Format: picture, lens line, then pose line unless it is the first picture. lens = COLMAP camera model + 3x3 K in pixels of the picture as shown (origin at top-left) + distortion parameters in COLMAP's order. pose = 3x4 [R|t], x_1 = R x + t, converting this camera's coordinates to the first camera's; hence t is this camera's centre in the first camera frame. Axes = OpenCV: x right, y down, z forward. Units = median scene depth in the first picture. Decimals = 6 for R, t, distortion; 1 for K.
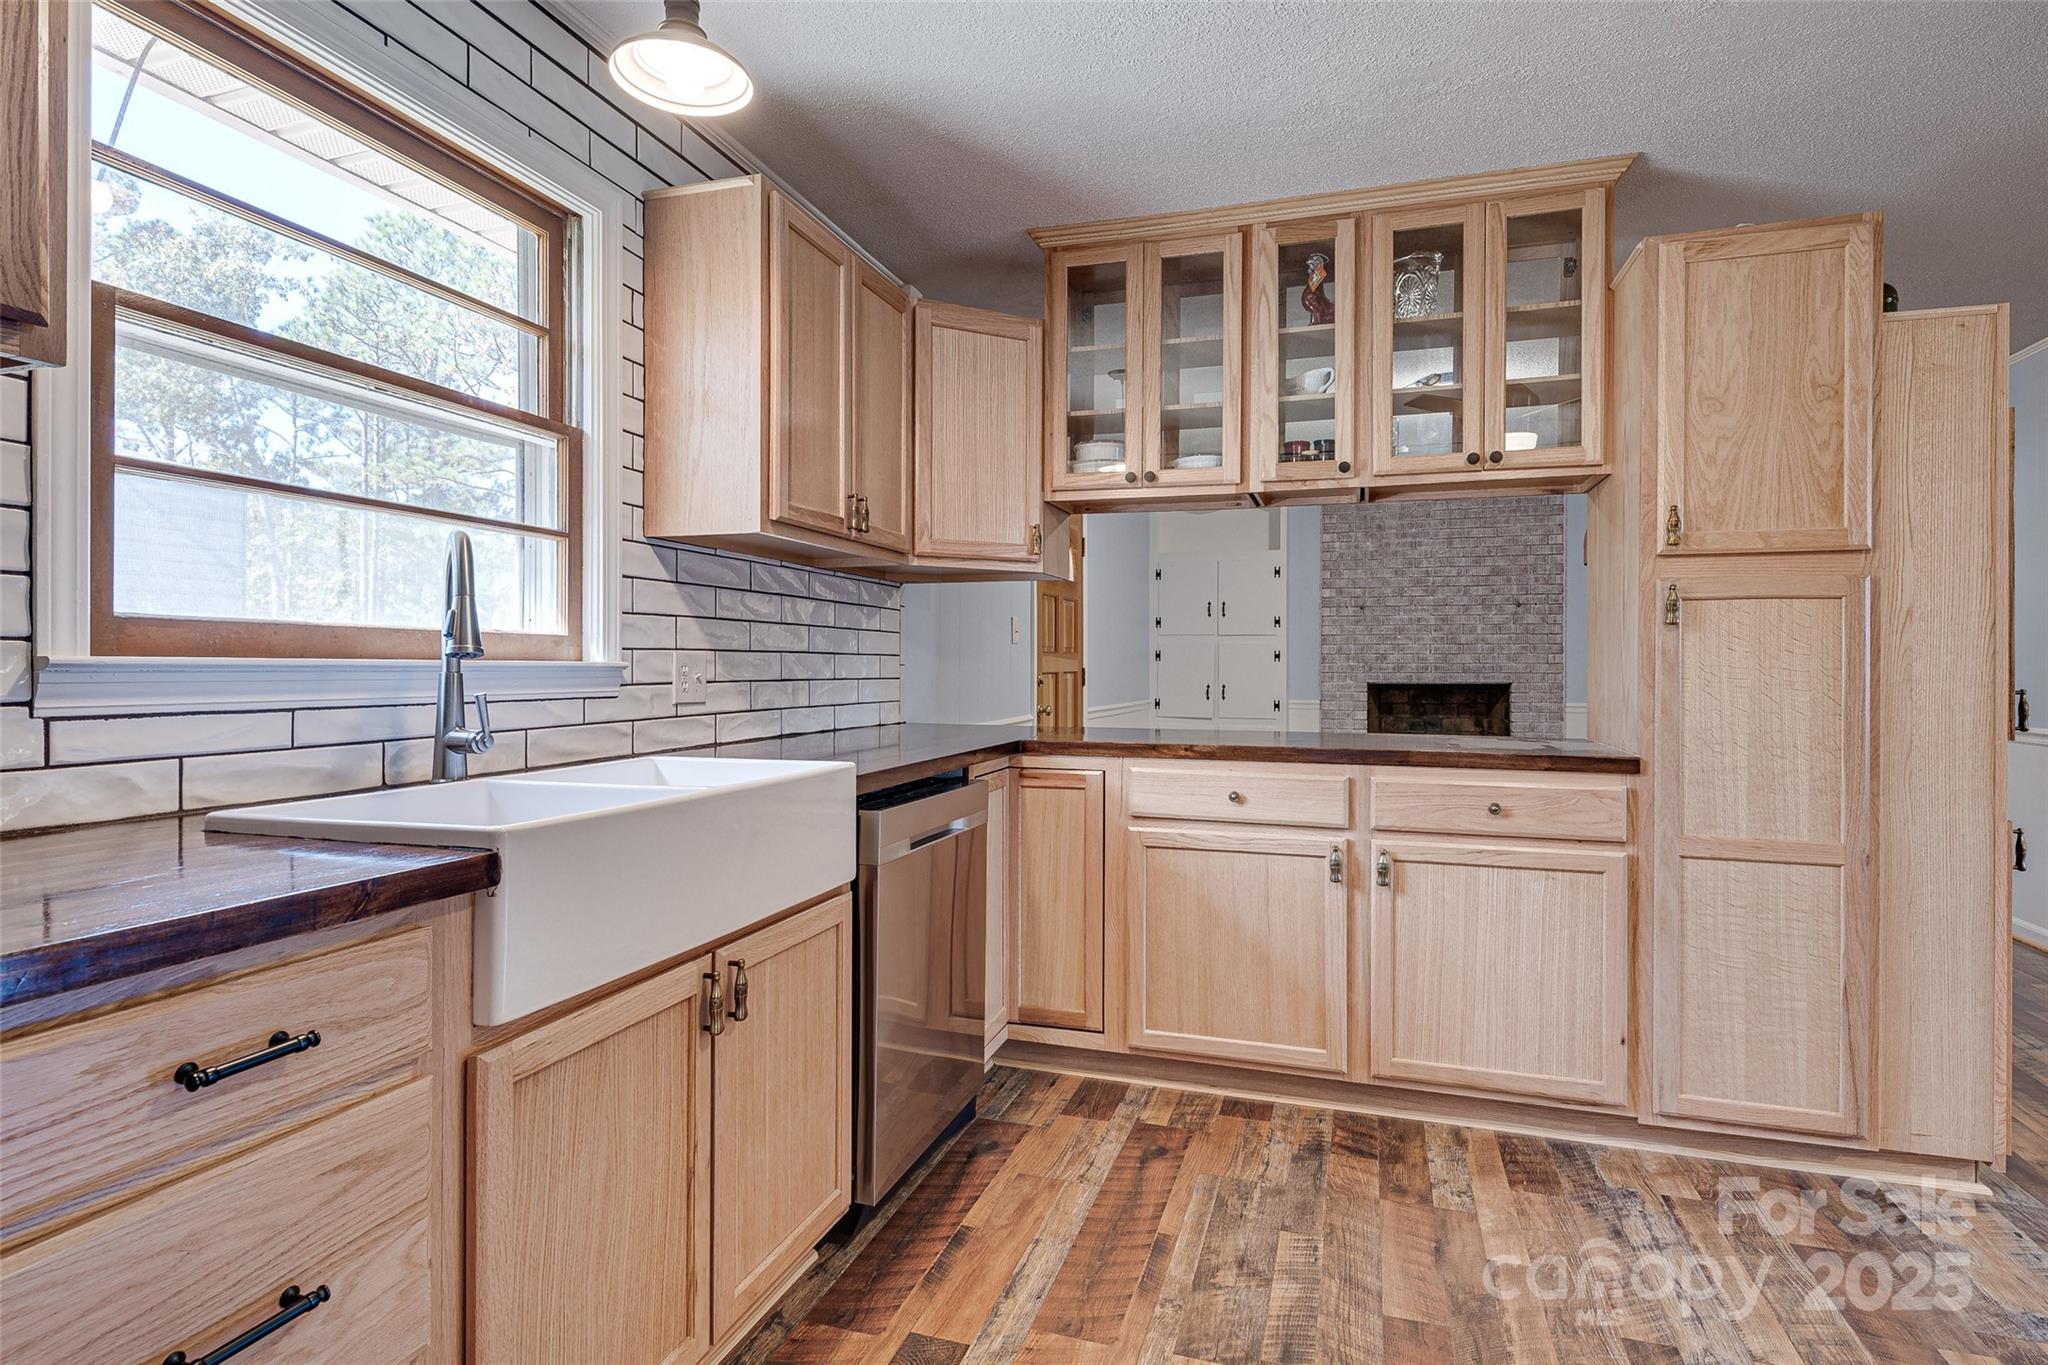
lens RADIAL K [[1022.0, 0, 1080.2], [0, 1022.0, 675.9], [0, 0, 1]] dist [0.035354, -0.012369]
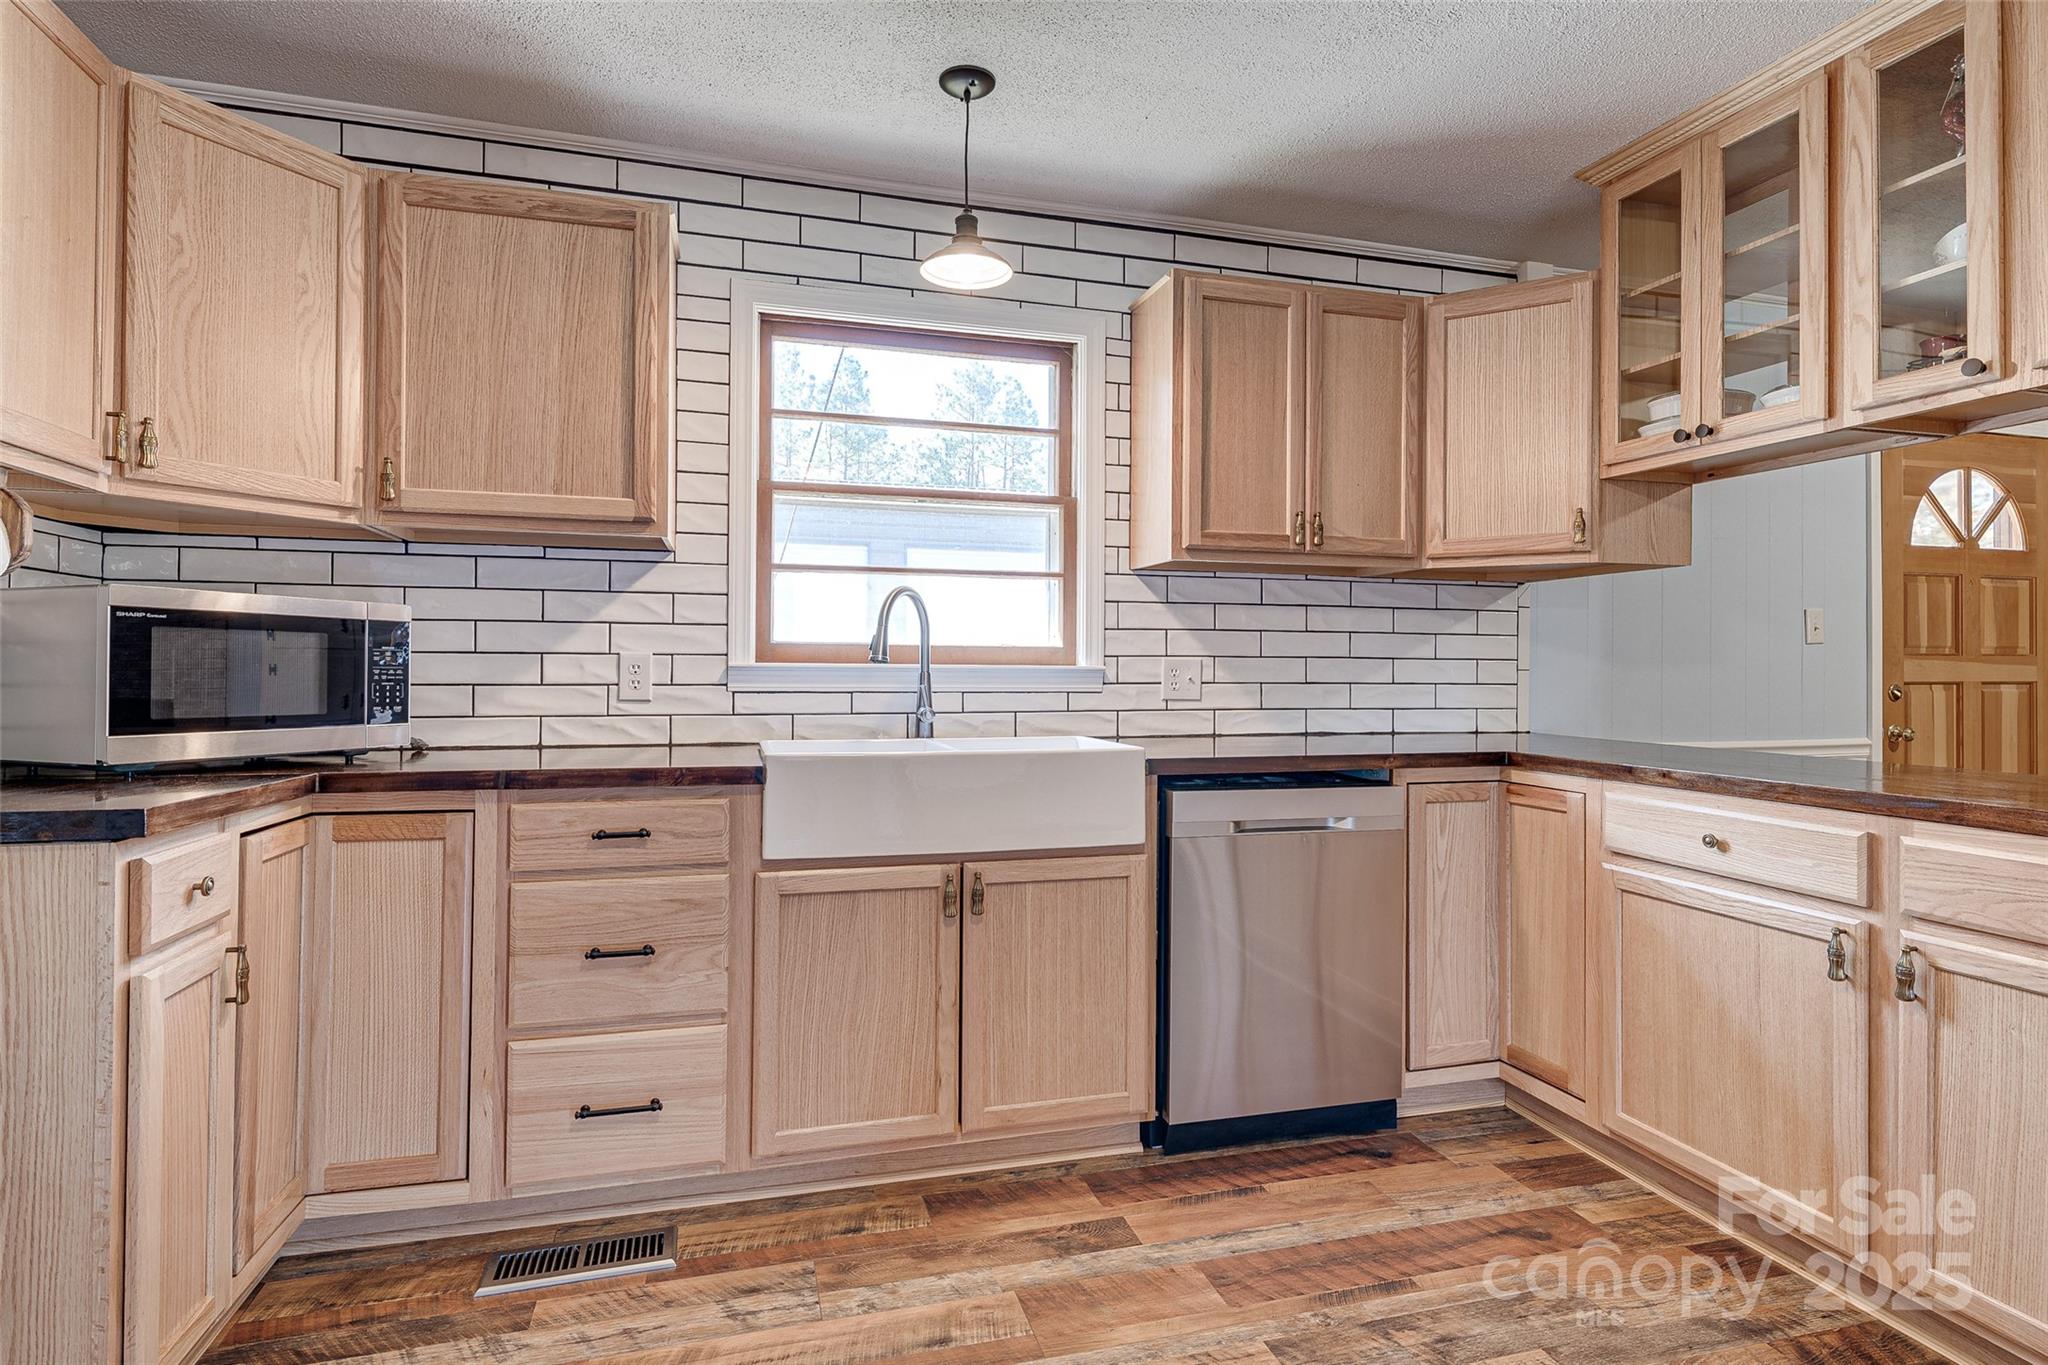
lens RADIAL K [[1022.0, 0, 1010.1], [0, 1022.0, 669.2], [0, 0, 1]] dist [0.035354, -0.012369]
pose [[0.566391, 0.000583, -0.824136, 0.559795], [-0.011578, 0.999907, -0.007249, 0.001434], [0.824055, 0.013648, 0.566345, 0.144723]]
